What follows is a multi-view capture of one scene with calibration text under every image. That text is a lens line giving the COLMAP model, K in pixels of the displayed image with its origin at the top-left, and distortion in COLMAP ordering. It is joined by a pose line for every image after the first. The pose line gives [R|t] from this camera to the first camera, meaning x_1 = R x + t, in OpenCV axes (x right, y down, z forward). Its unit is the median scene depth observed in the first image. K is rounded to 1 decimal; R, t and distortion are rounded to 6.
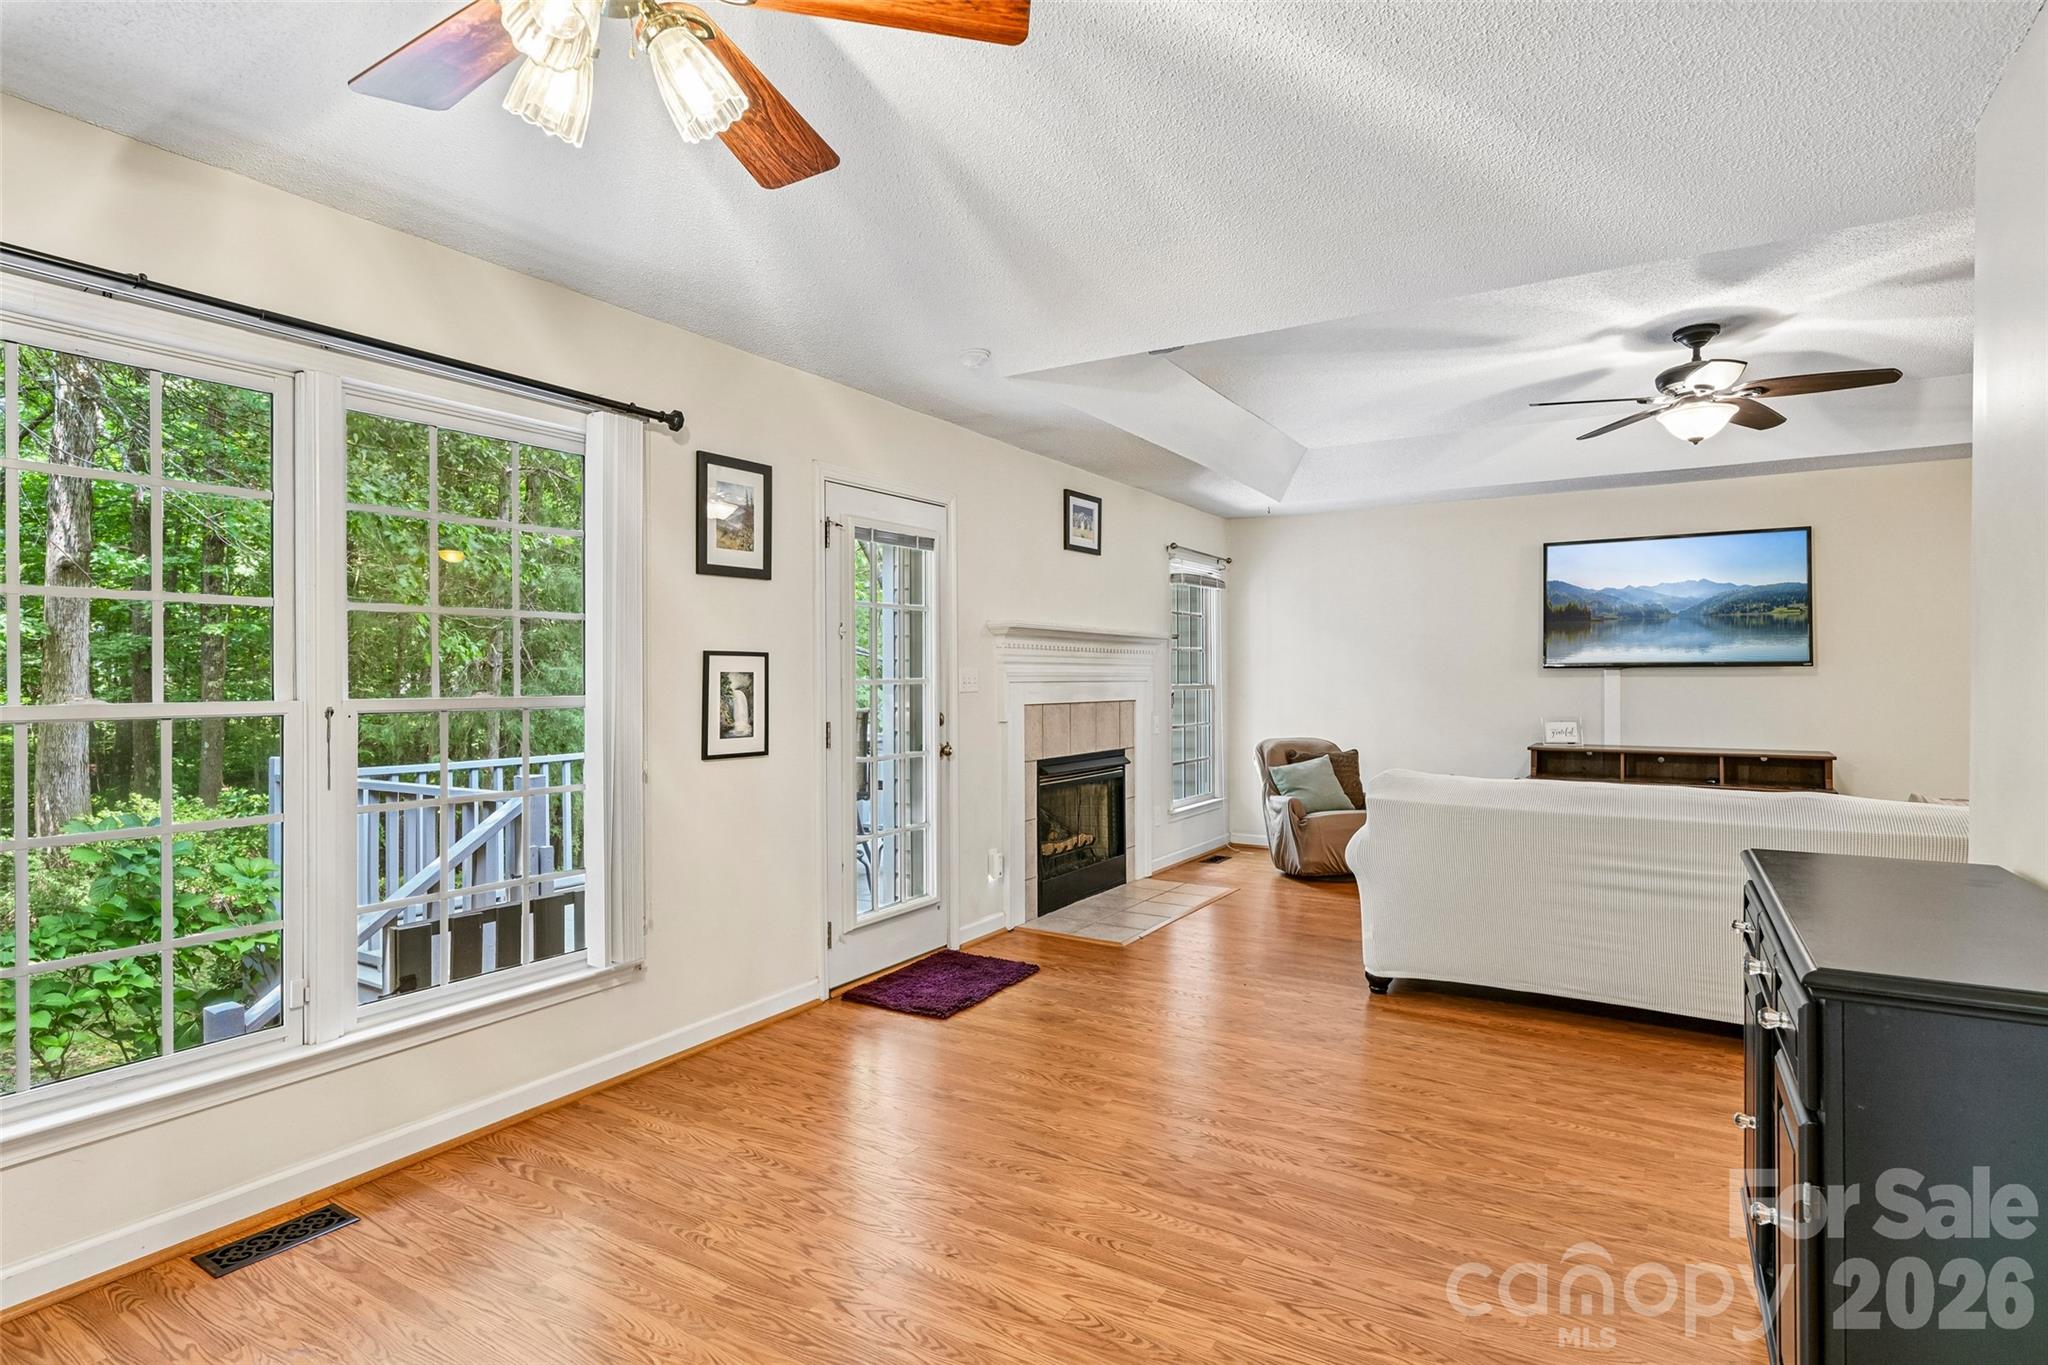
lens RADIAL K [[1028.9, 0, 1036.8], [0, 1028.9, 674.9], [0, 0, 1]] dist [-0.001477, 0.000765]
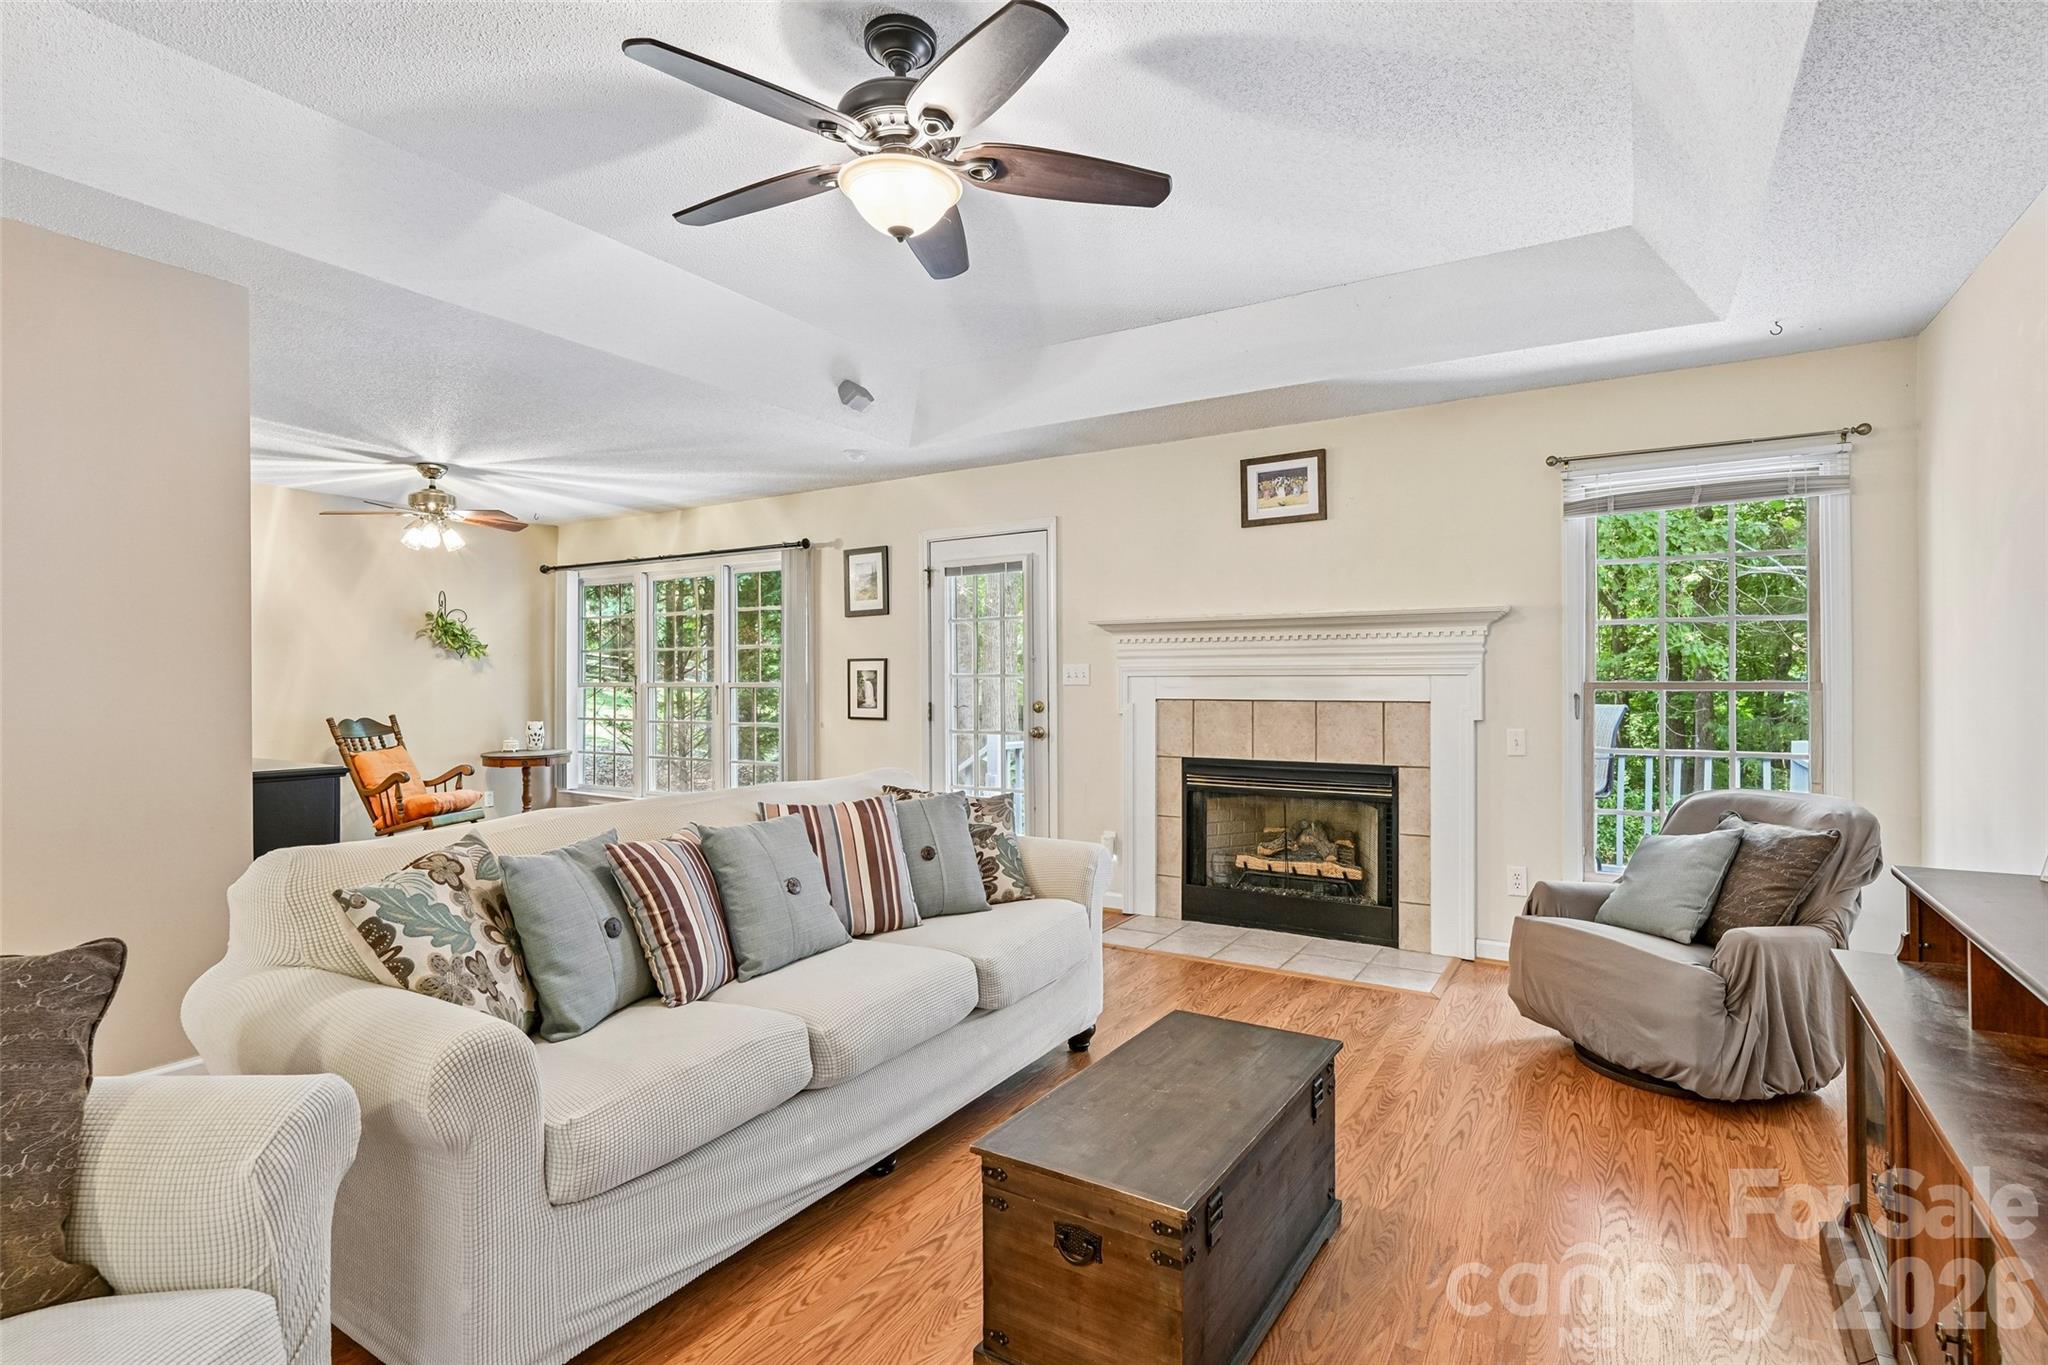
lens RADIAL K [[1002.3, 0, 1027.7], [0, 1002.3, 680.8], [0, 0, 1]] dist [0.005879, 0.000176]
pose [[0.004931, -0.002393, -0.999985, 1.258343], [0.001911, 0.999995, -0.002384, 0.017422], [0.999986, -0.001899, 0.004935, 1.135065]]
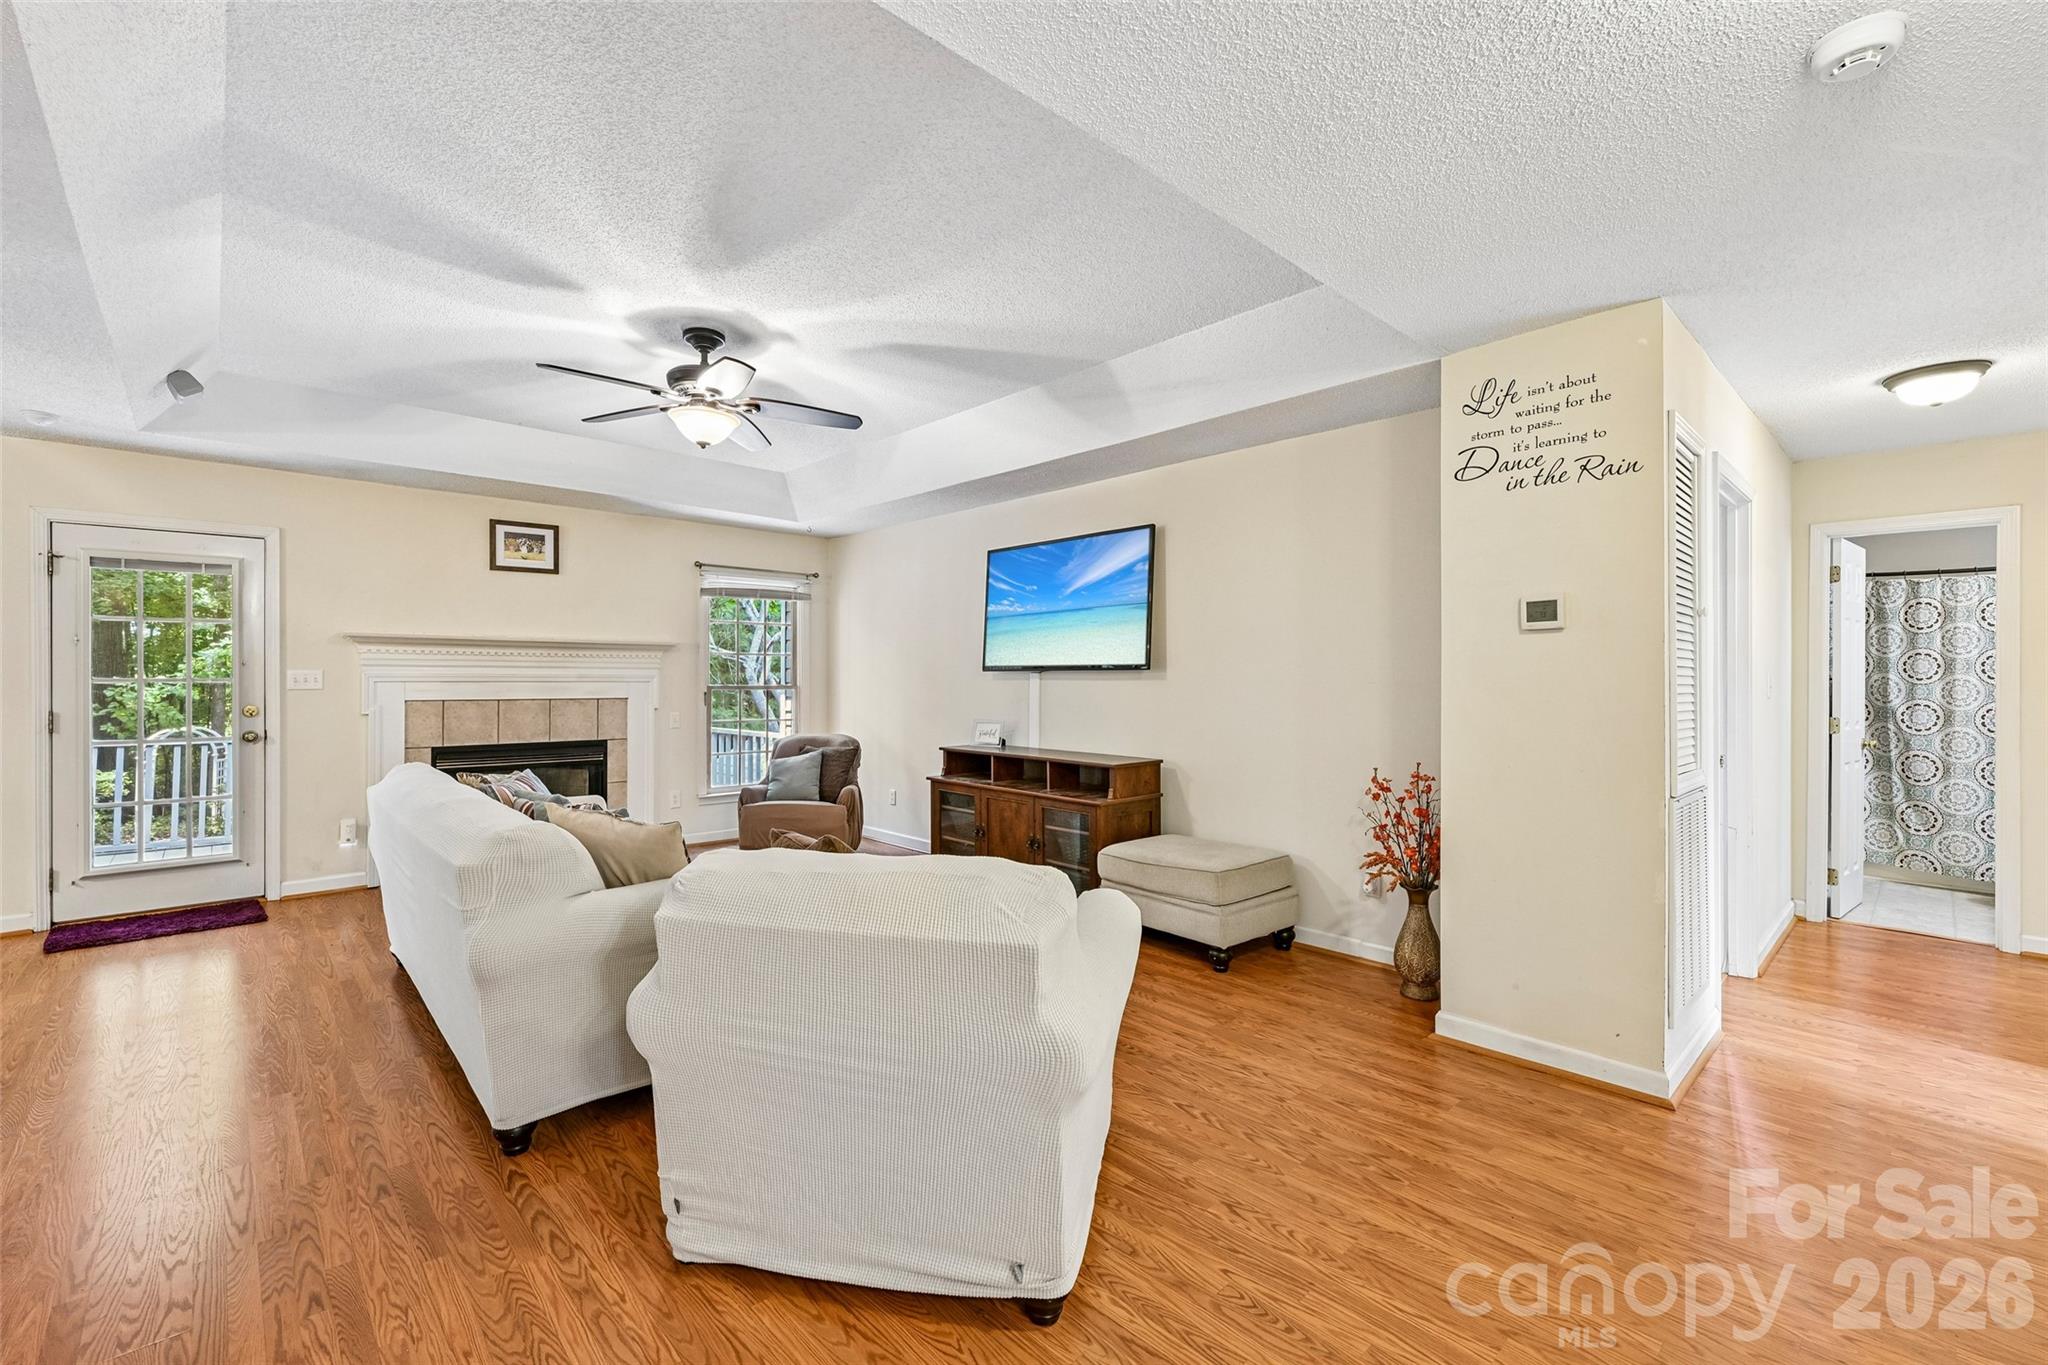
lens RADIAL K [[852.8, 0, 1025.9], [0, 852.8, 670.3], [0, 0, 1]] dist [-0.004238, -0.000198]
pose [[0.967745, 0.001797, -0.251926, 1.224435], [-0.003592, 0.999971, -0.006662, -0.003058], [0.251907, 0.007352, 0.967724, 0.290275]]
